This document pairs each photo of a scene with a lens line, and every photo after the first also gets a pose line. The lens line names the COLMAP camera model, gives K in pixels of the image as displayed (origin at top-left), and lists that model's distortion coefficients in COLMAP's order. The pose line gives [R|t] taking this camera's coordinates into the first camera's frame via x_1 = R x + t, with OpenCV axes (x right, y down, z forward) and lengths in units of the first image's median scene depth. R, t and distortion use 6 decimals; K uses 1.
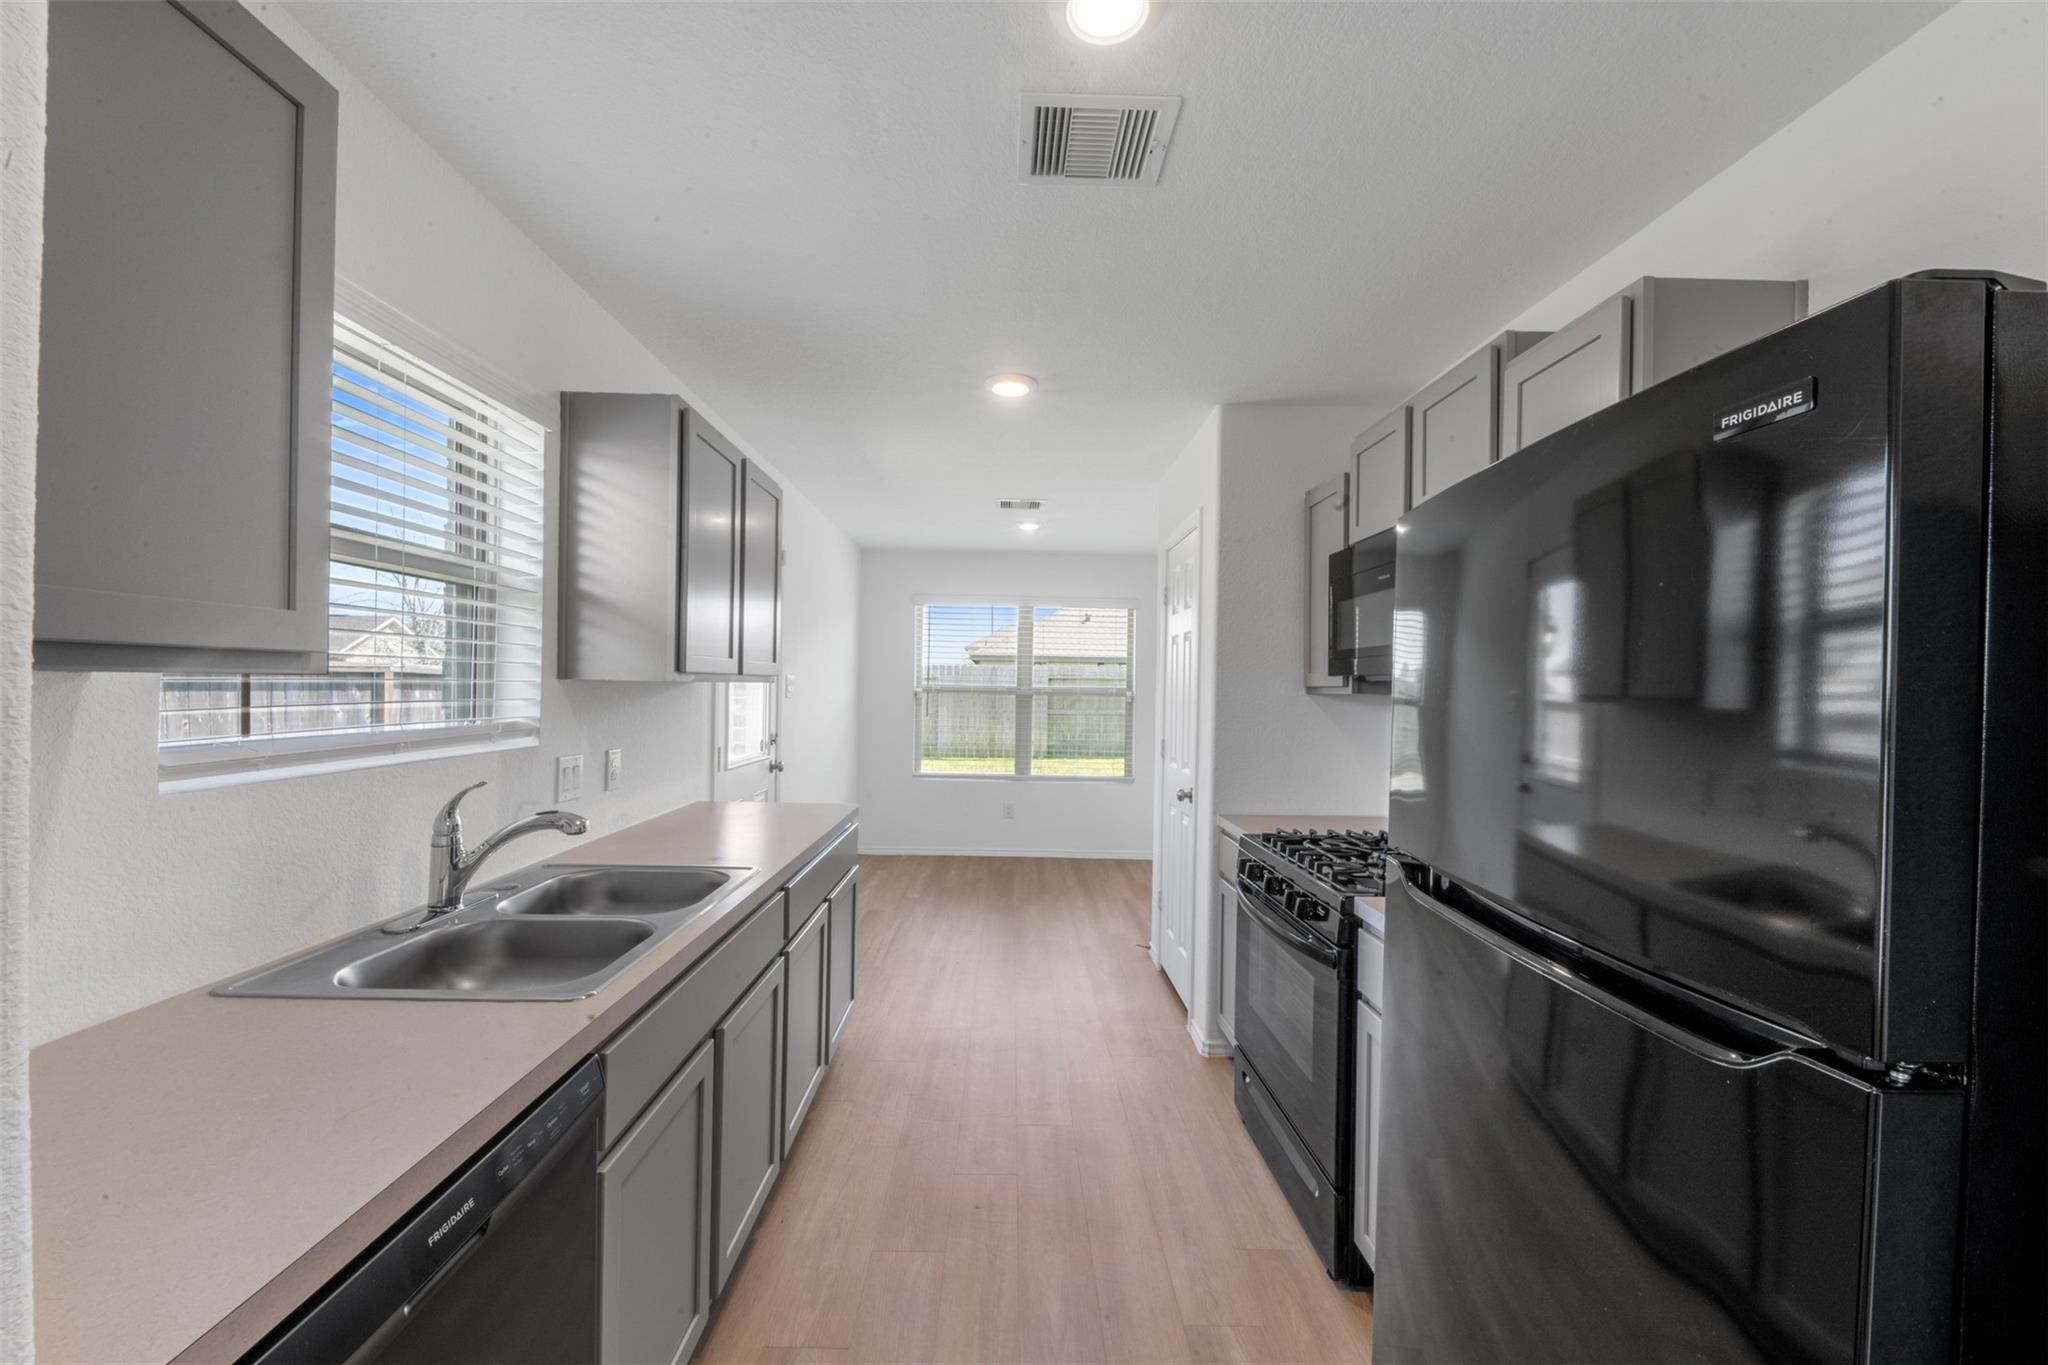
lens RADIAL K [[796.0, 0, 1024.0], [0, 796.0, 682.5], [0, 0, 1]] dist [-0.000285, -0.000013]
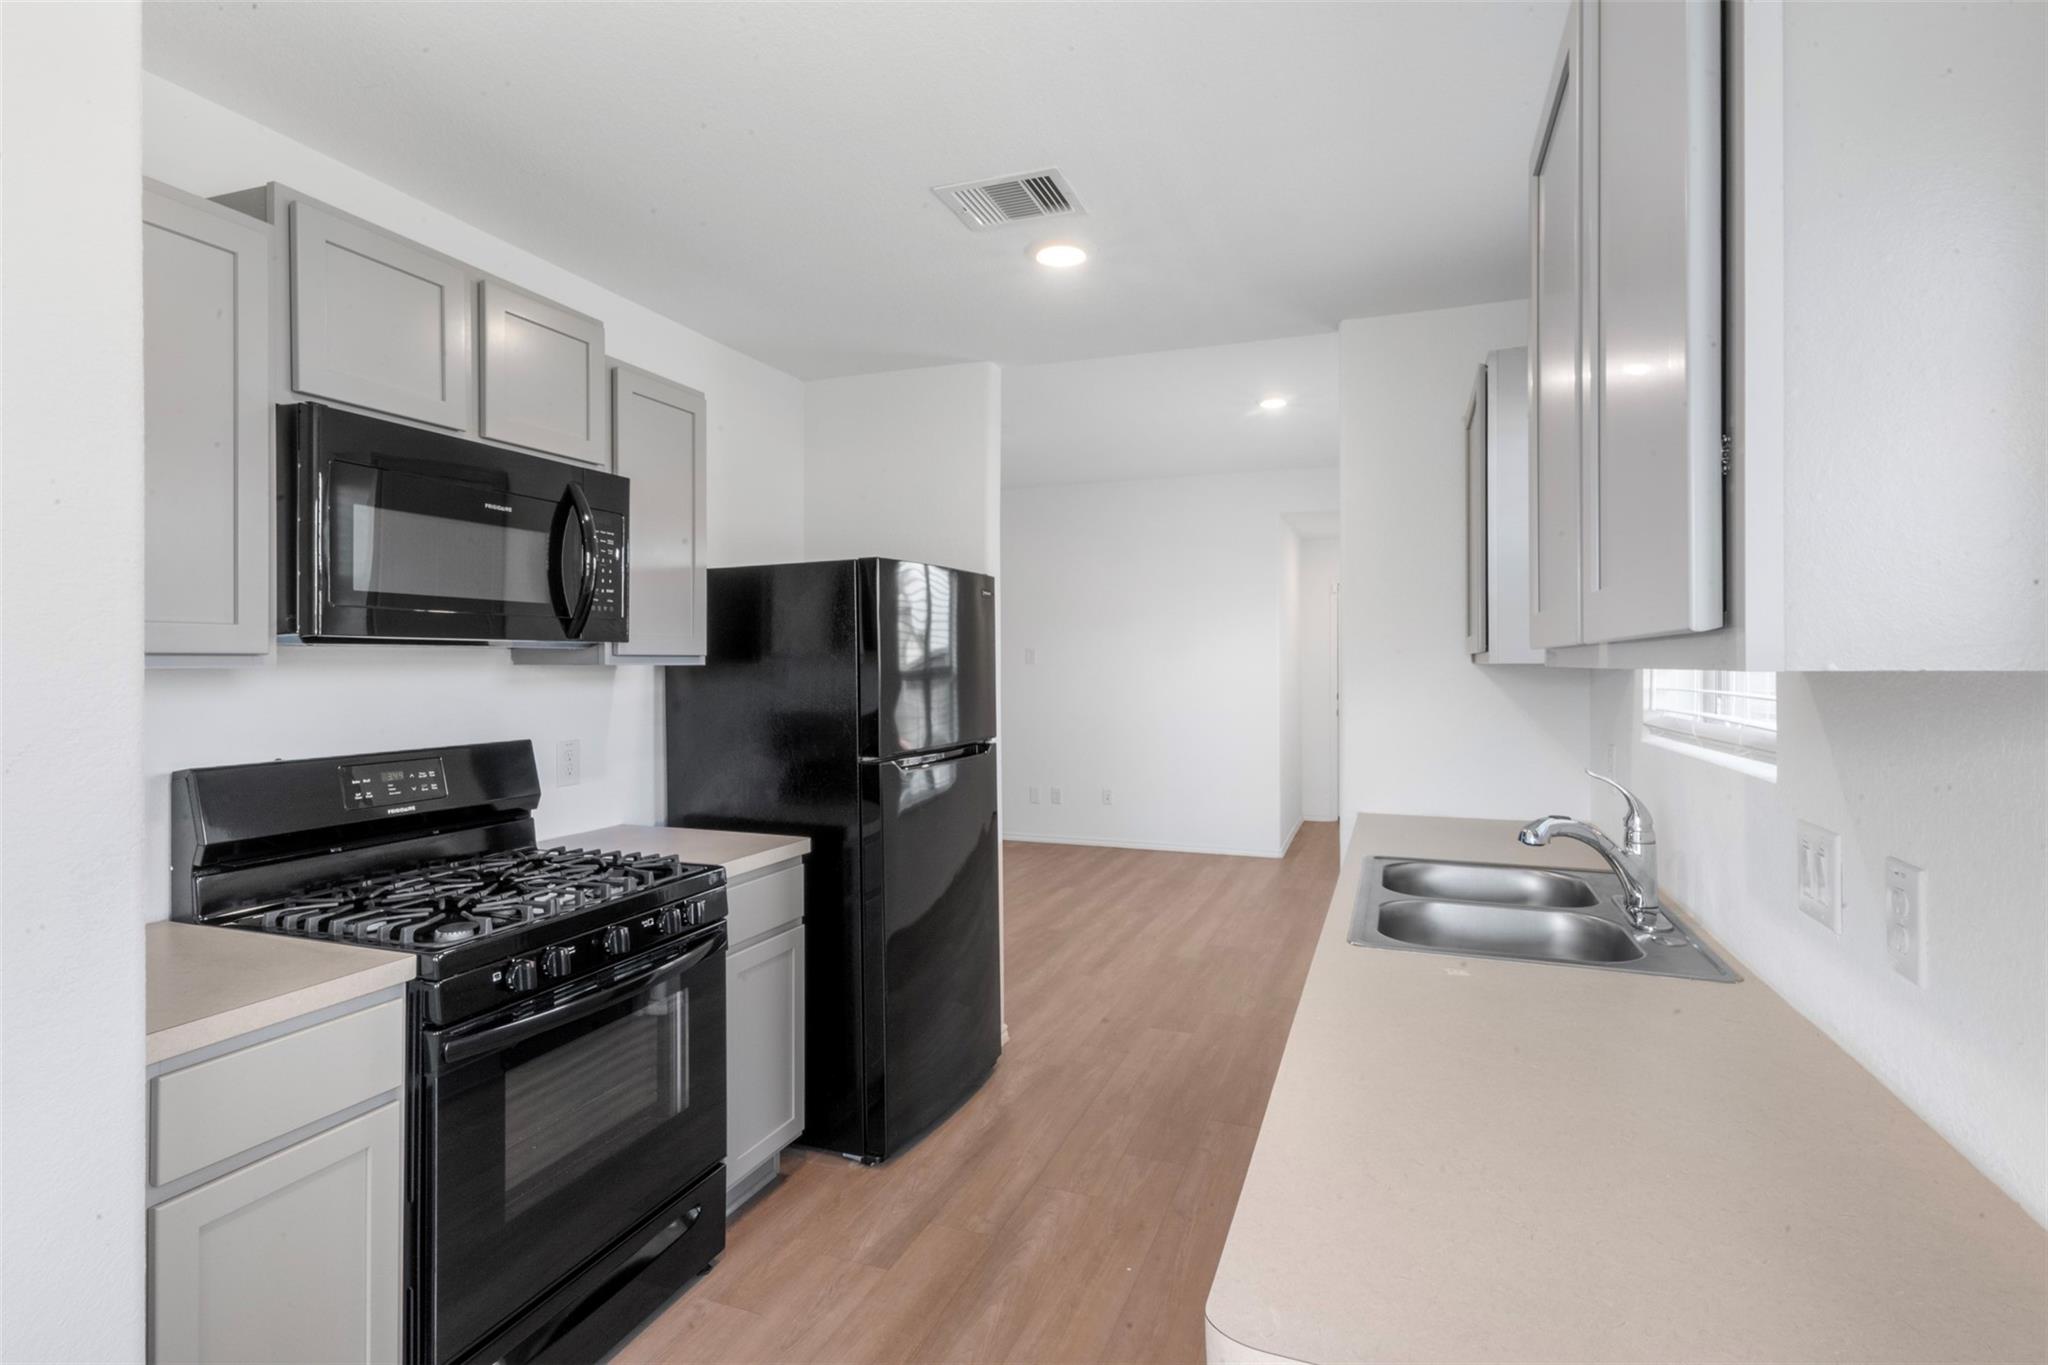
lens RADIAL K [[983.1, 0, 1030.1], [0, 983.1, 669.0], [0, 0, 1]] dist [0.000501, -0.000455]
pose [[-0.925157, -0.019264, 0.379097, -0.420027], [-0.016819, 0.999811, 0.009761, 0.001237], [-0.379213, 0.002655, -0.925306, 2.000335]]
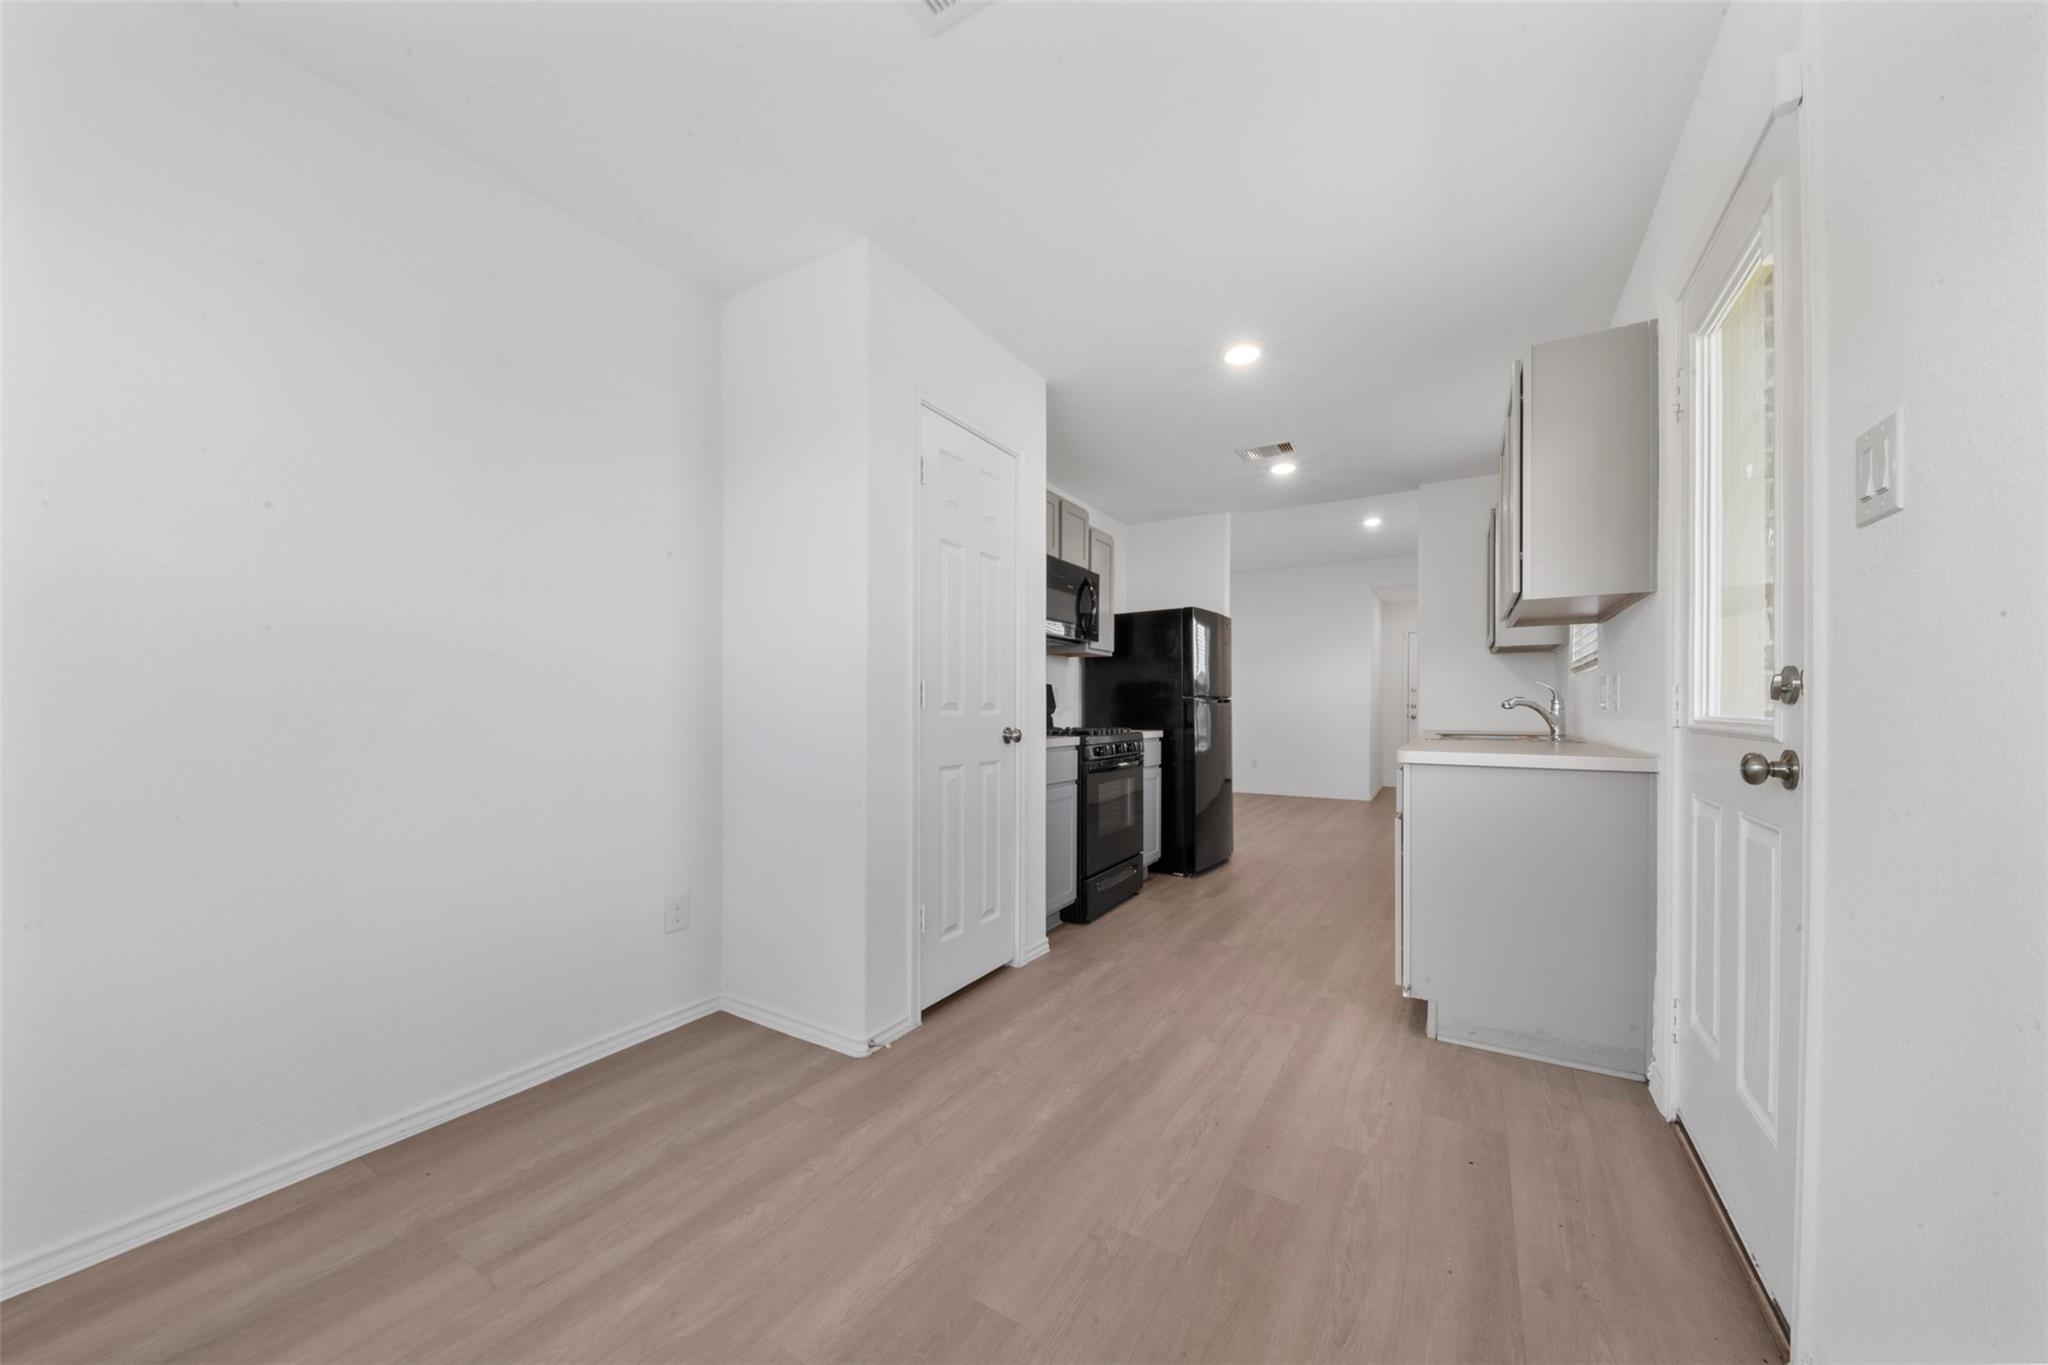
lens RADIAL K [[698.1, 0, 1012.1], [0, 698.1, 714.8], [0, 0, 1]] dist [-0.000963, -0.000096]
pose [[-0.827963, -0.025462, 0.560205, -0.467538], [-0.017584, 0.999656, 0.019447, 0.178245], [-0.560508, 0.006250, -0.828126, 2.987020]]
